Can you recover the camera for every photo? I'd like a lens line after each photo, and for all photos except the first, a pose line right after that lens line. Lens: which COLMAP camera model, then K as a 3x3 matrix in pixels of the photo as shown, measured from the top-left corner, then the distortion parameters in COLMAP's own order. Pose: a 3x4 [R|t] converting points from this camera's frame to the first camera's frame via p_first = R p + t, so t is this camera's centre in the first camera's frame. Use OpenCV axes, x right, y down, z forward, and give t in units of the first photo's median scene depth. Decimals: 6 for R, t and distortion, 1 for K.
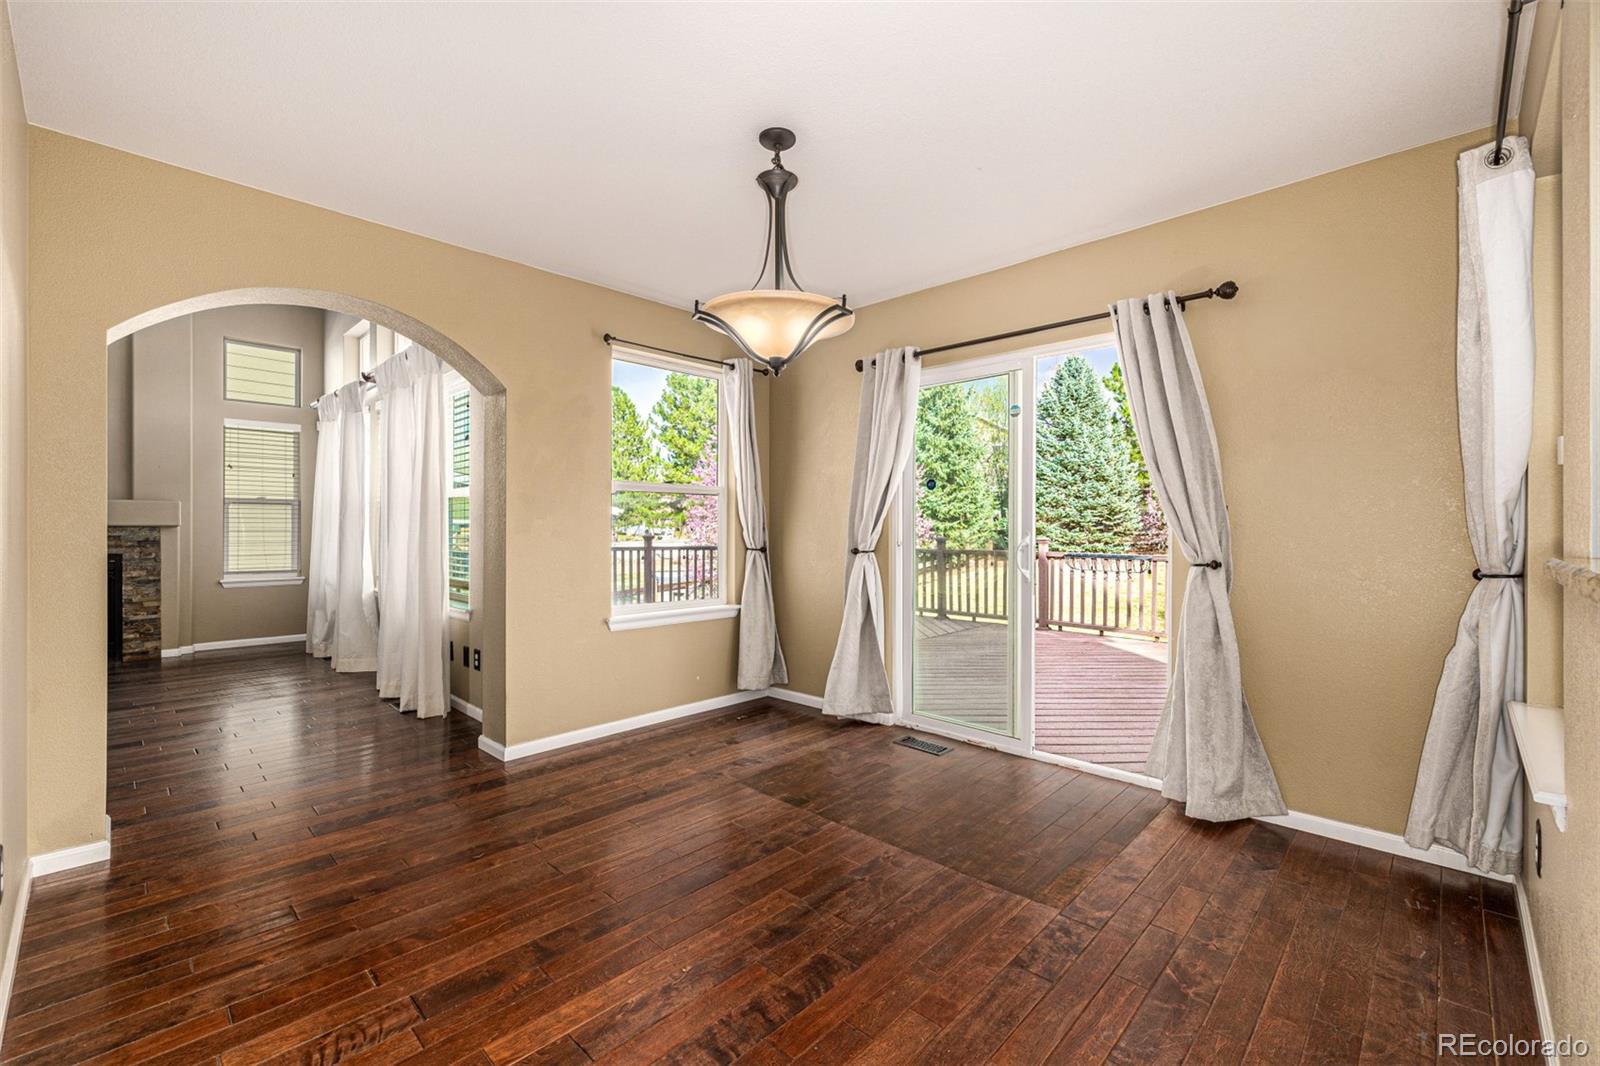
lens RADIAL K [[670.6, 0, 802.2], [0, 670.6, 527.9], [0, 0, 1]] dist [0.004059, -0.001493]
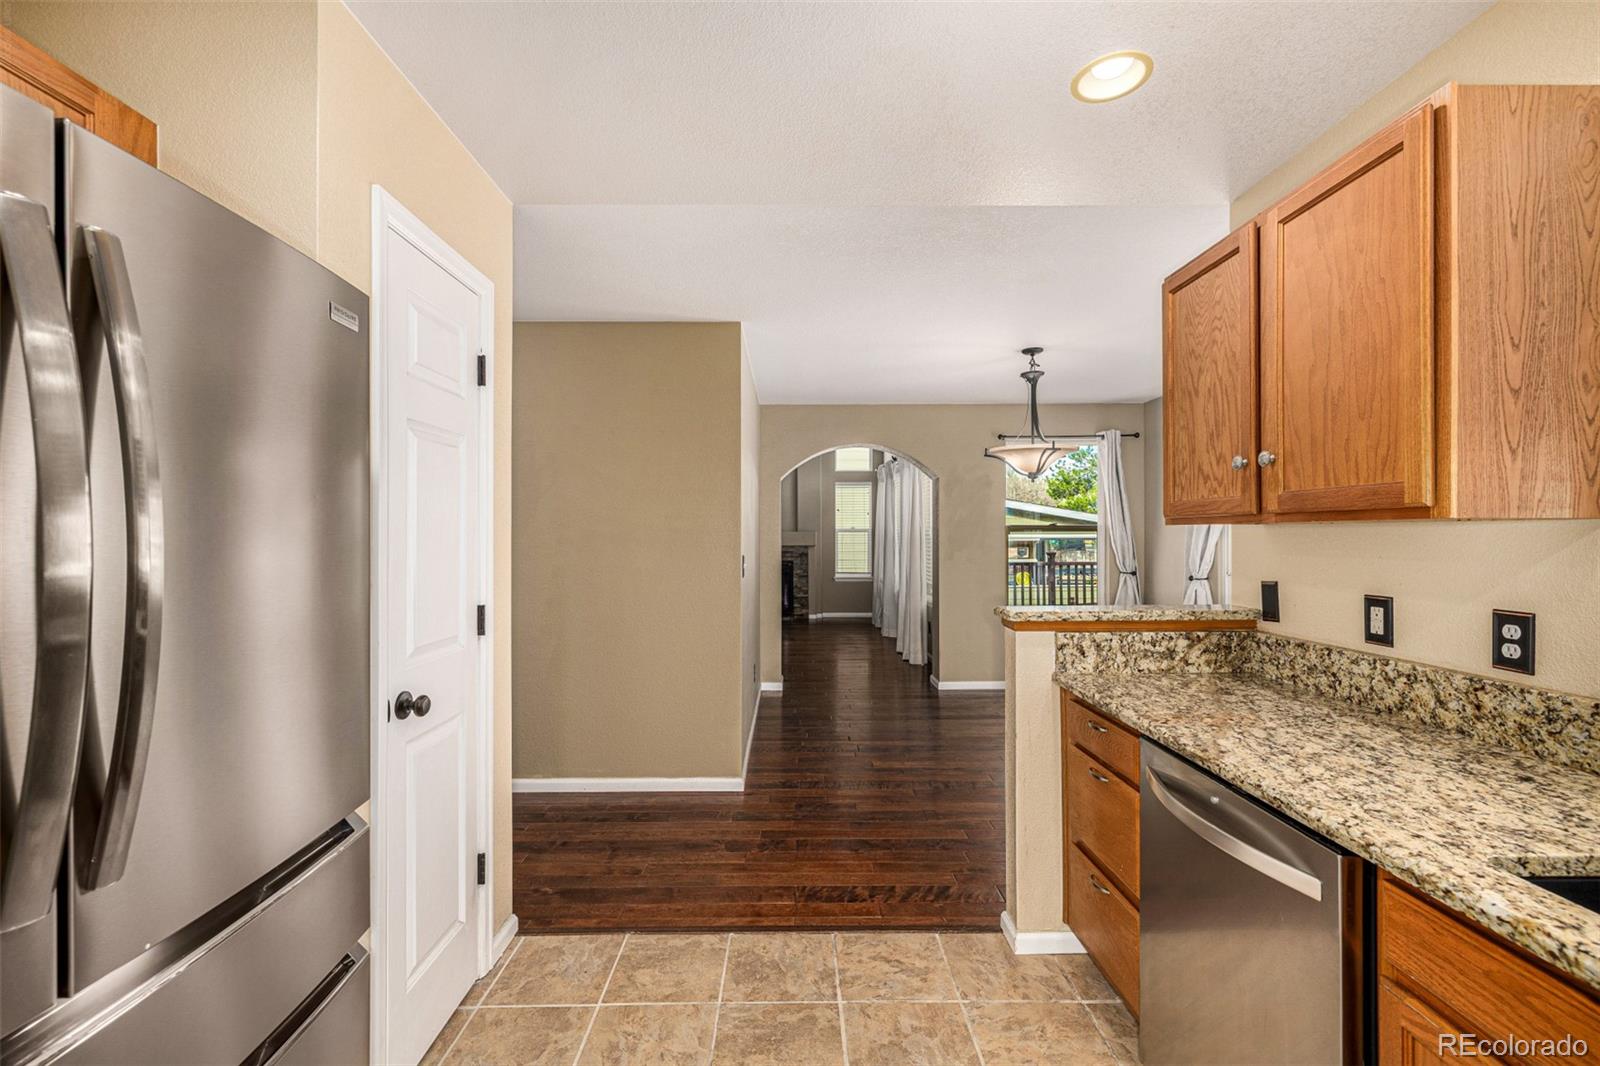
lens RADIAL K [[670.6, 0, 798.7], [0, 670.6, 537.2], [0, 0, 1]] dist [0.004059, -0.001493]
pose [[0.698544, 0.000724, -0.715567, 0.506705], [0.003116, 0.999987, 0.004054, -0.053435], [0.715561, -0.005062, 0.698532, -0.440430]]
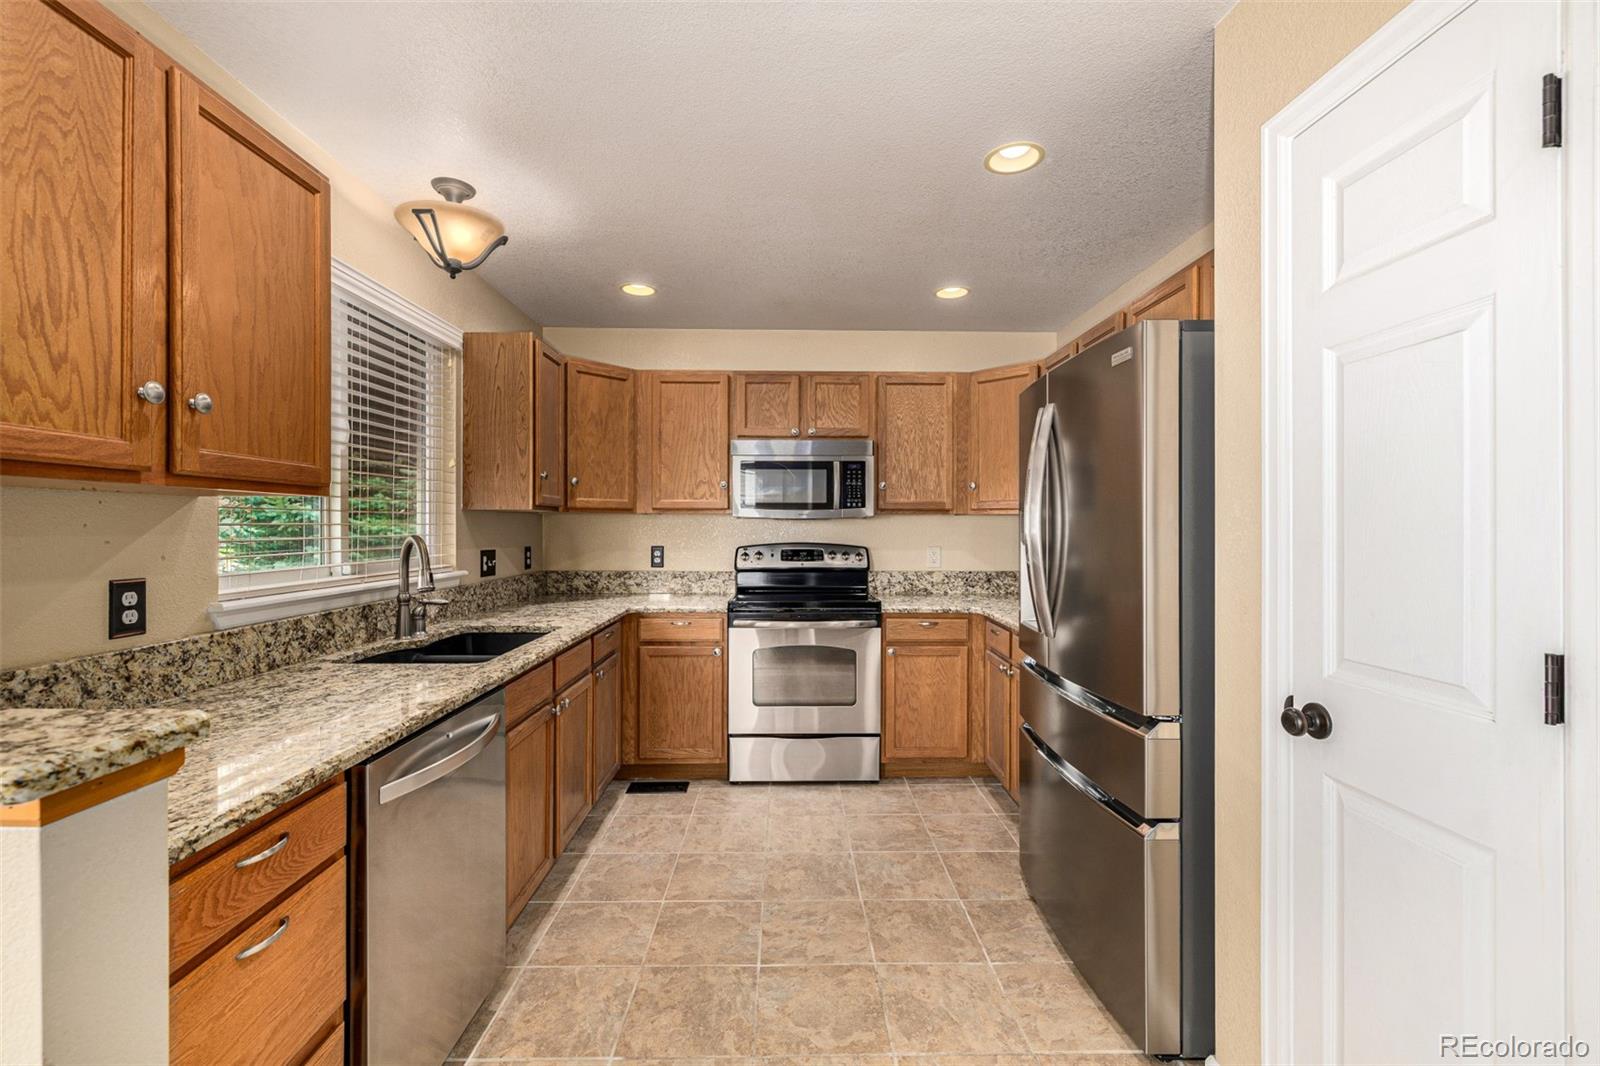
lens RADIAL K [[670.6, 0, 800.3], [0, 670.6, 527.6], [0, 0, 1]] dist [0.004059, -0.001493]
pose [[-0.706435, -0.002031, 0.707775, -0.055581], [-0.002512, 0.999997, 0.000362, -0.040454], [-0.707773, -0.001522, -0.706438, 0.120589]]
